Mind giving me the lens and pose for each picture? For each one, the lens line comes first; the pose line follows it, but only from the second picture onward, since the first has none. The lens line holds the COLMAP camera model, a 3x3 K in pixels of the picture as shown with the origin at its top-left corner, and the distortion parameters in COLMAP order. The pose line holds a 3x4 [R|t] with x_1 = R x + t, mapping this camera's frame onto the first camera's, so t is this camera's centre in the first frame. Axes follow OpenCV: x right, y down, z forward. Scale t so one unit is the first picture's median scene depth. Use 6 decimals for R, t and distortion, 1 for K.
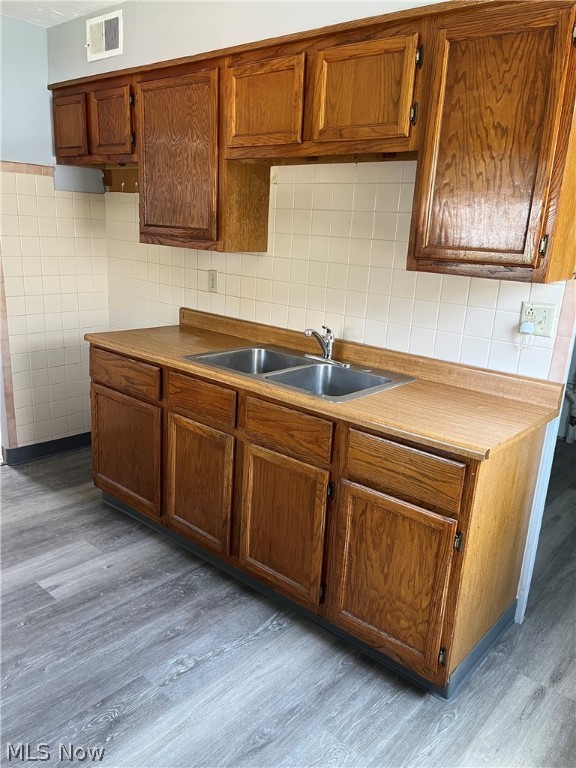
lens RADIAL K [[587.9, 0, 287.8], [0, 587.9, 384.4], [0, 0, 1]] dist [0.045521, -0.055739]
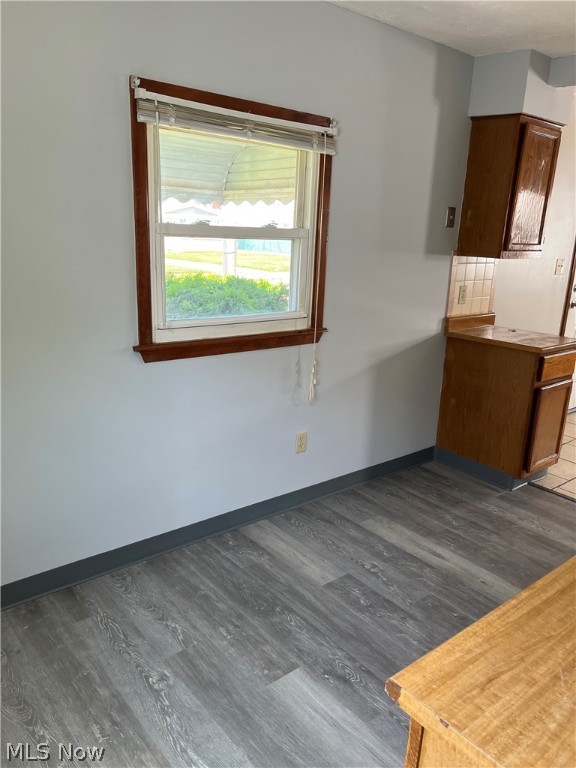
lens RADIAL K [[587.9, 0, 287.6], [0, 587.9, 385.1], [0, 0, 1]] dist [0.045521, -0.055739]
pose [[-0.157767, 0.194842, -0.968063, 0.691280], [-0.308491, 0.921549, 0.235755, -0.182775], [0.938053, 0.335833, -0.085283, 0.768295]]
